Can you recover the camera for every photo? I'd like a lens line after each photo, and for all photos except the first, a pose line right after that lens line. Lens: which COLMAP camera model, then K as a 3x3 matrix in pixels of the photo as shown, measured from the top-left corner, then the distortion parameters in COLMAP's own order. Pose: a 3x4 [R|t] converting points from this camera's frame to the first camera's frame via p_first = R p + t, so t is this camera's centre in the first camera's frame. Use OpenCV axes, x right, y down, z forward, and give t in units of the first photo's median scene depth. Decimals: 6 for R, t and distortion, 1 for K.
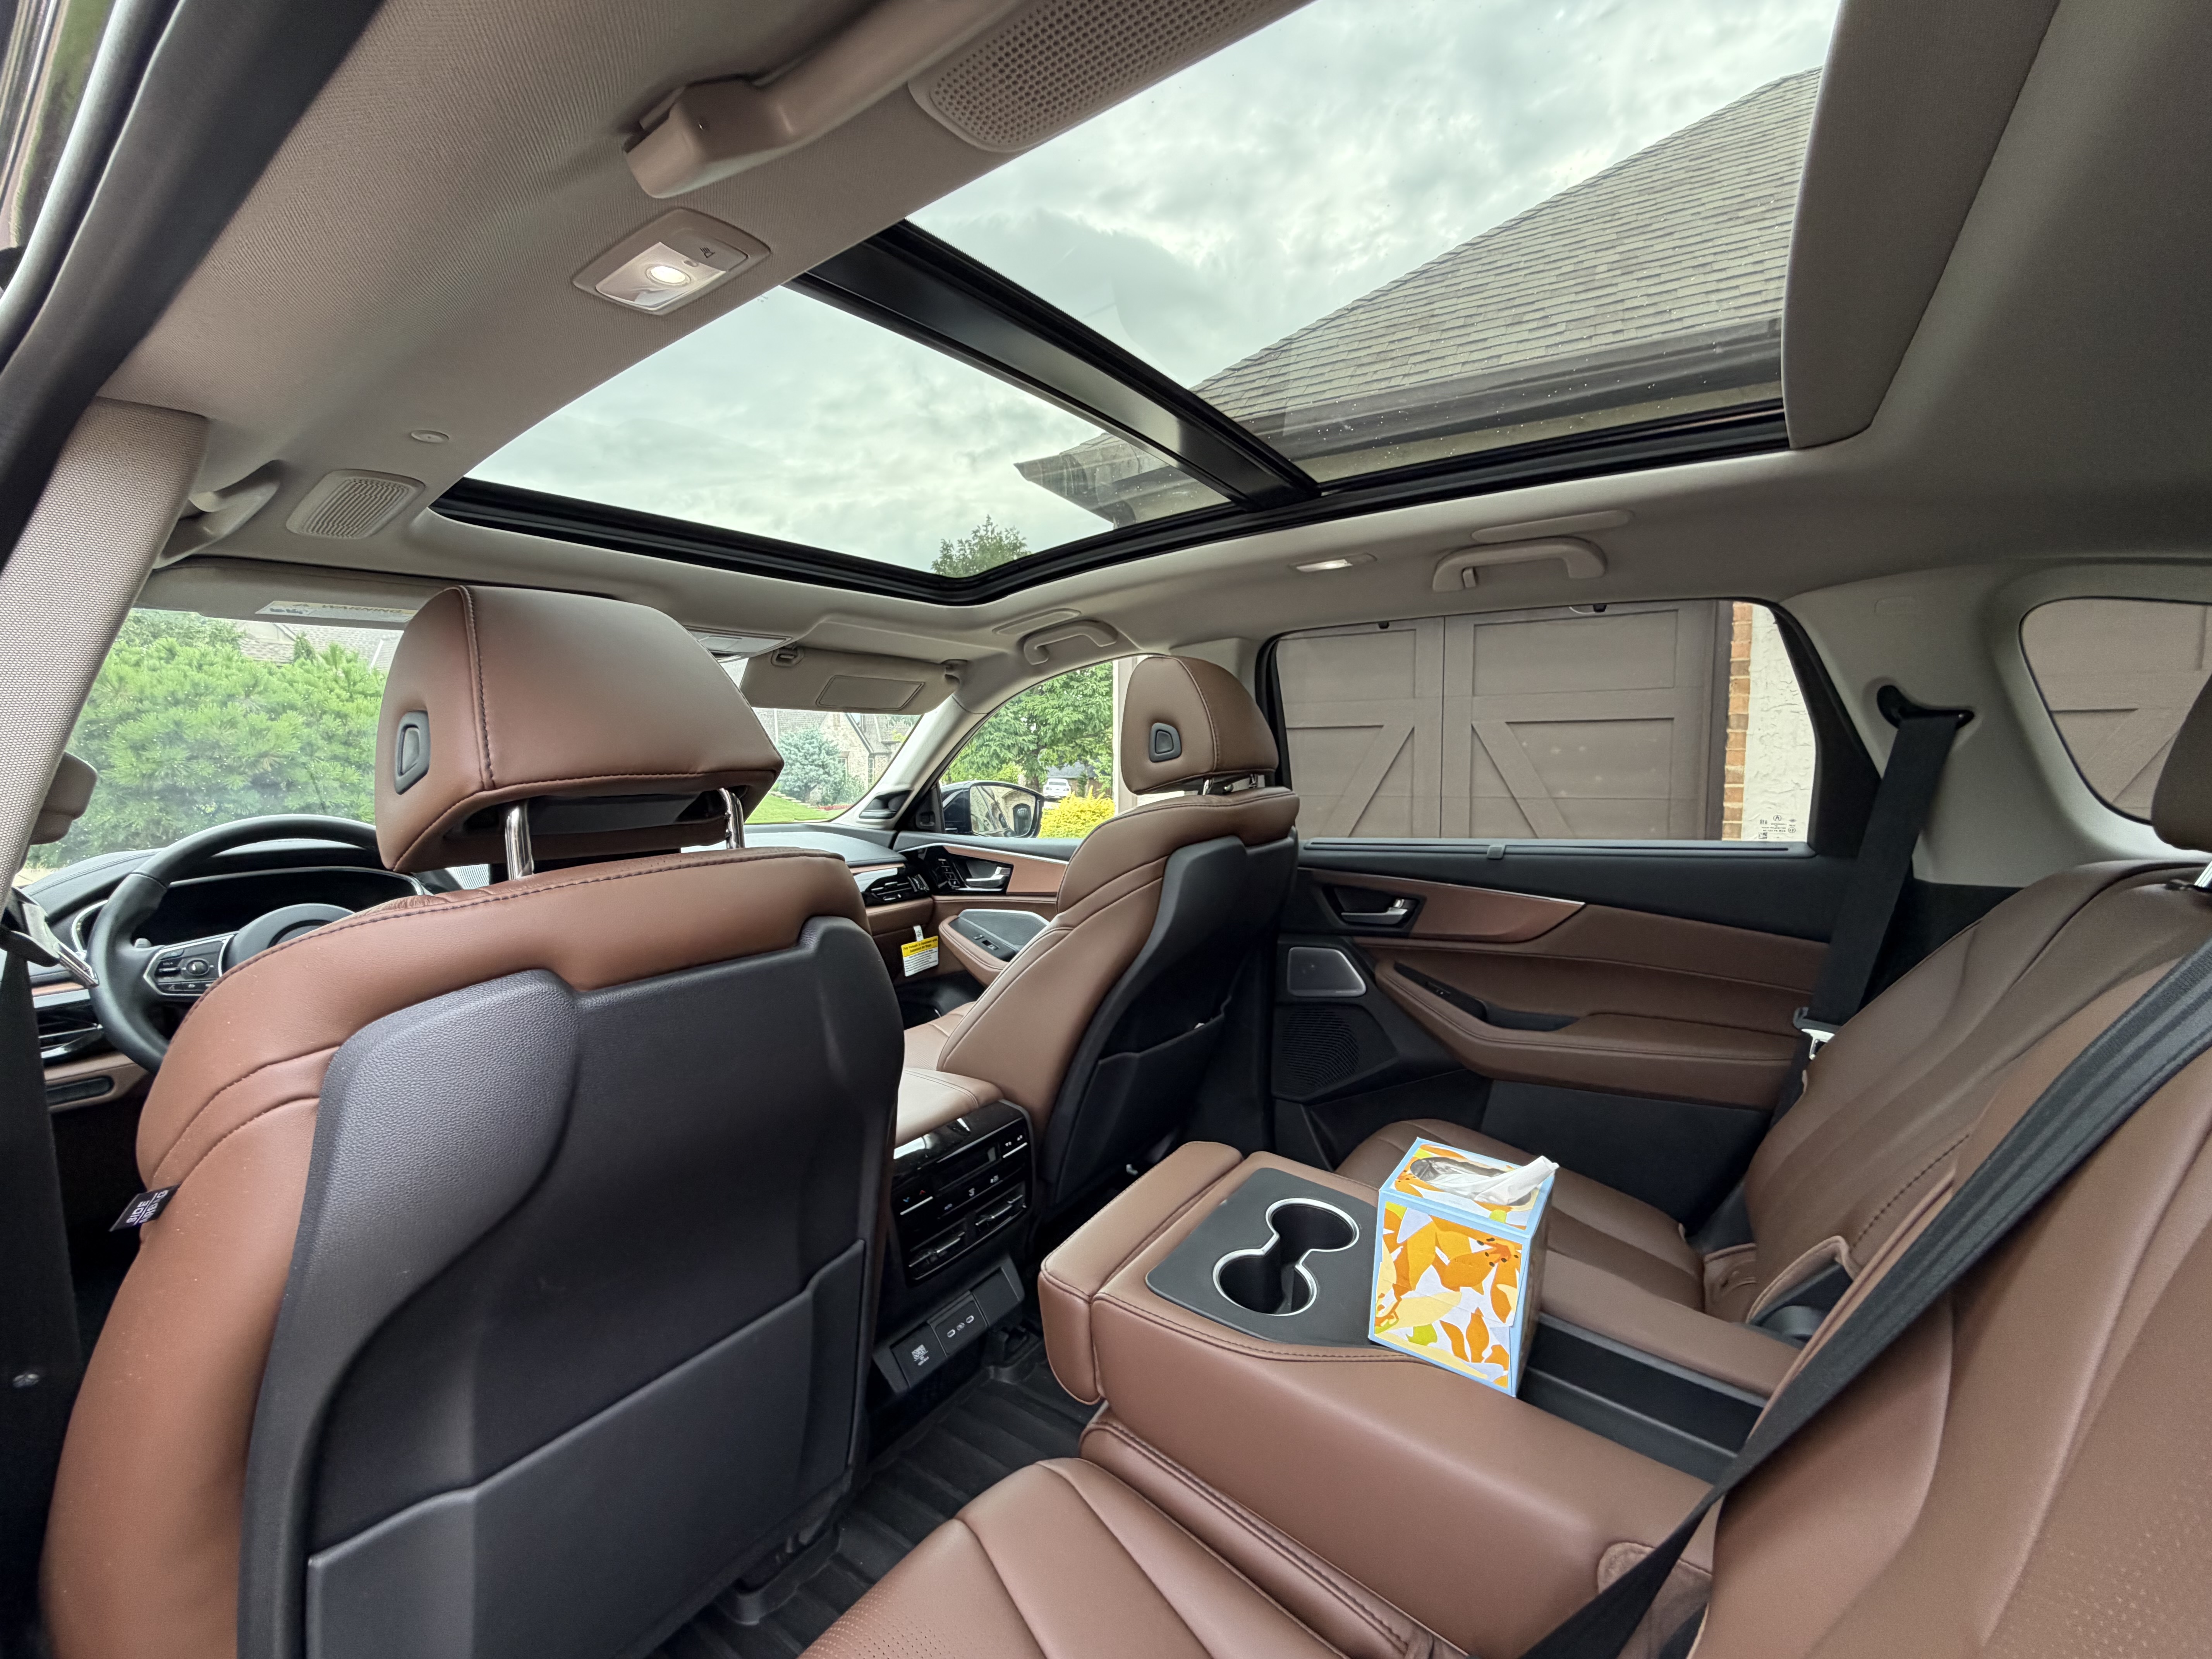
lens RADIAL K [[877.4, 0, 1102.5], [0, 877.4, 826.0], [0, 0, 1]] dist [-0.001233, 0.001377]
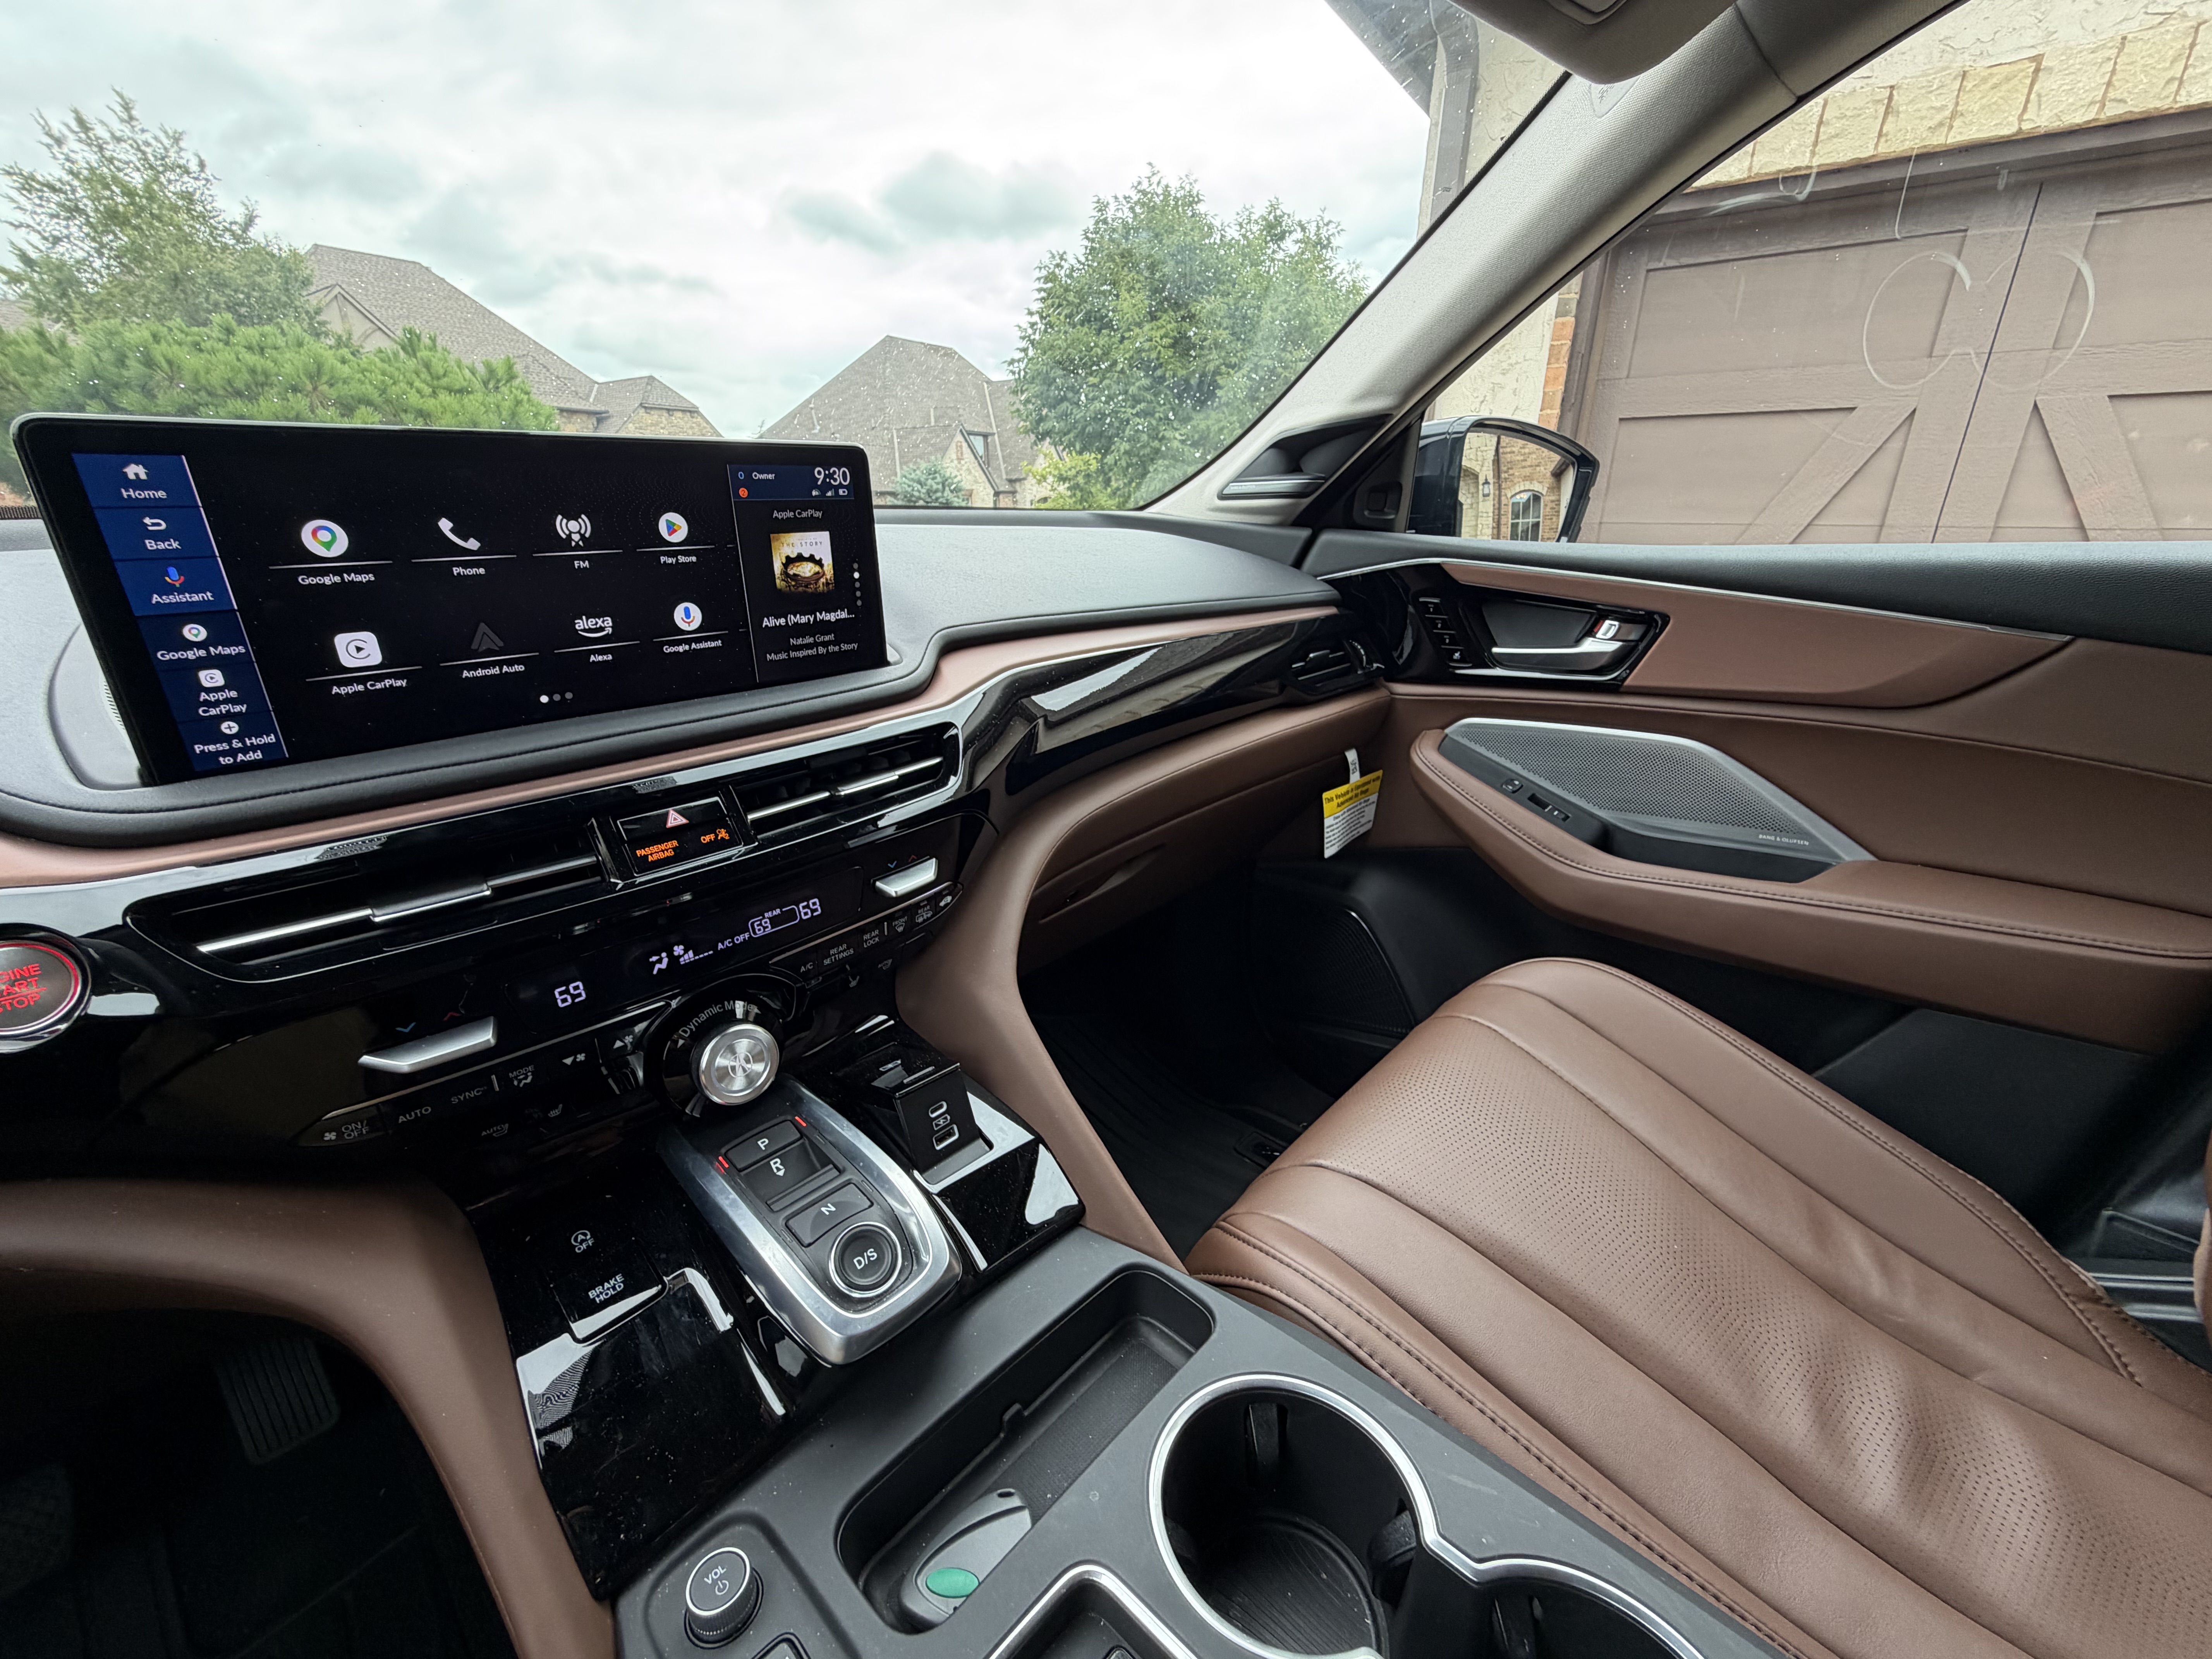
lens RADIAL K [[877.4, 0, 1090.8], [0, 877.4, 826.4], [0, 0, 1]] dist [-0.001233, 0.001377]
pose [[0.988726, 0.057005, -0.138460, -0.125157], [-0.016795, 0.961081, 0.275755, 0.013344], [0.148791, -0.270321, 0.951203, 0.242313]]
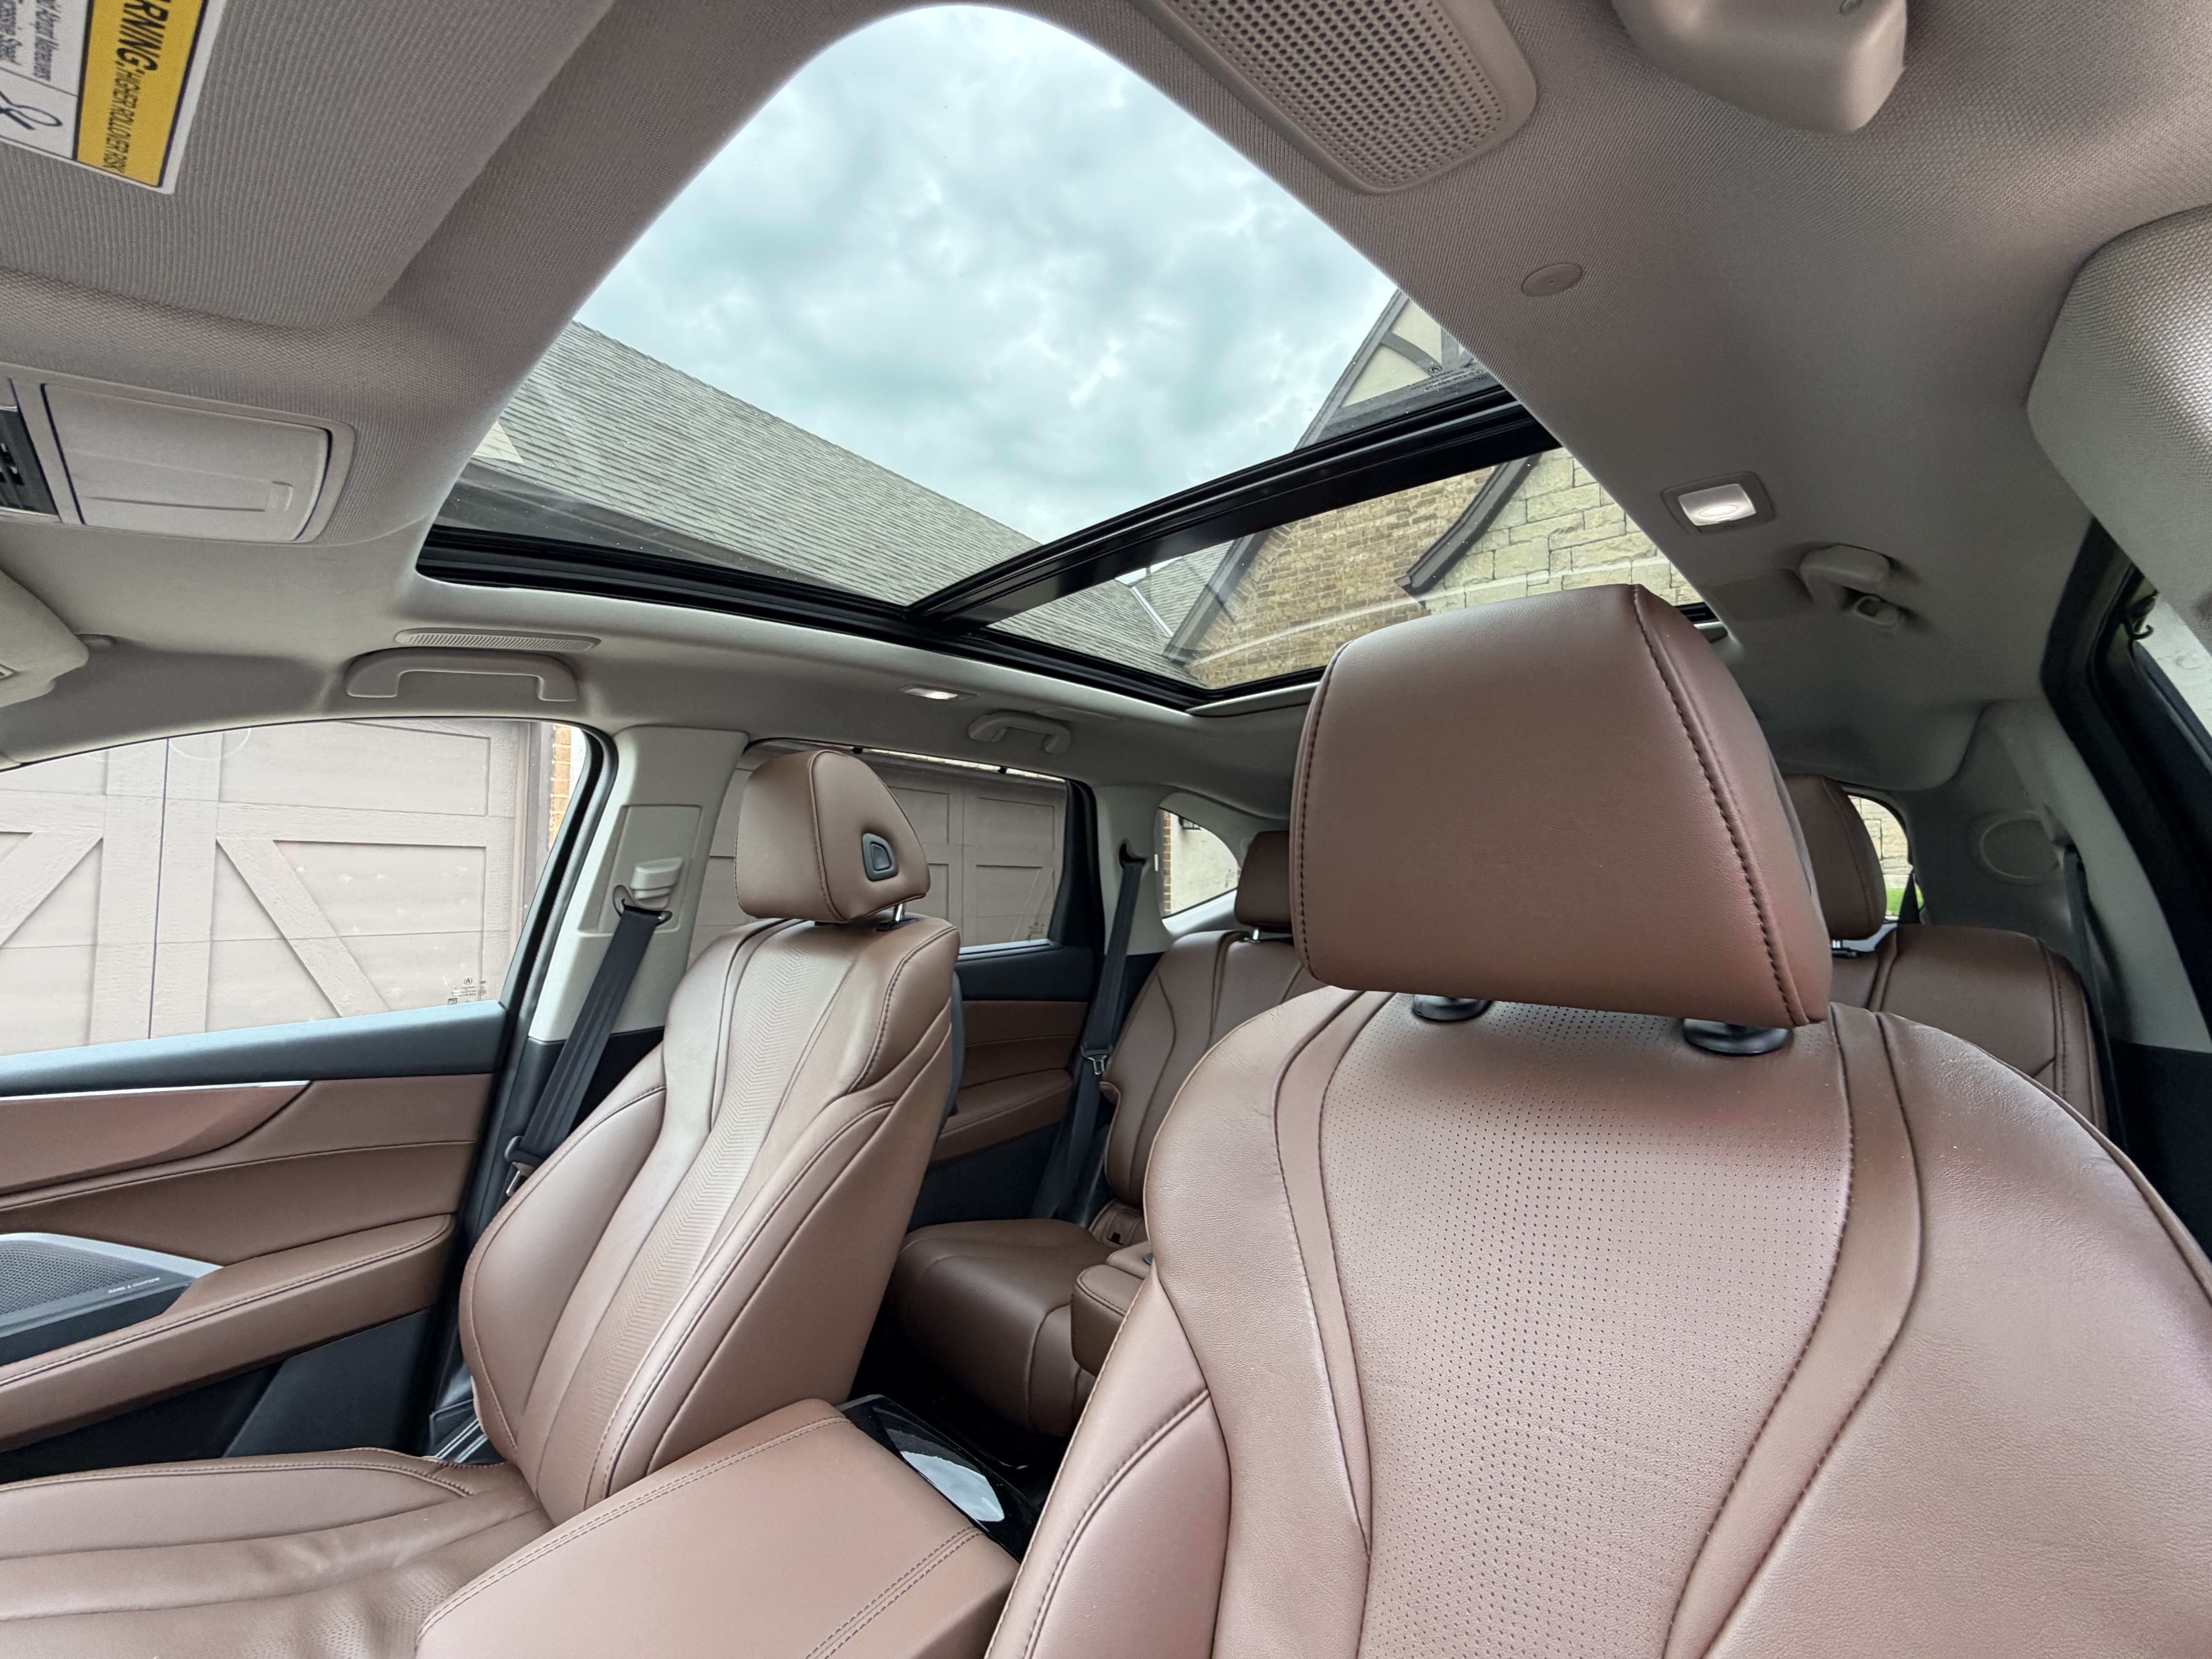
lens RADIAL K [[877.4, 0, 1098.2], [0, 877.4, 835.6], [0, 0, 1]] dist [-0.001233, 0.001377]
pose [[0.152520, 0.067687, 0.985980, -0.184688], [0.071847, 0.994253, -0.079369, -0.008984], [-0.985685, 0.082945, 0.146780, 0.171925]]
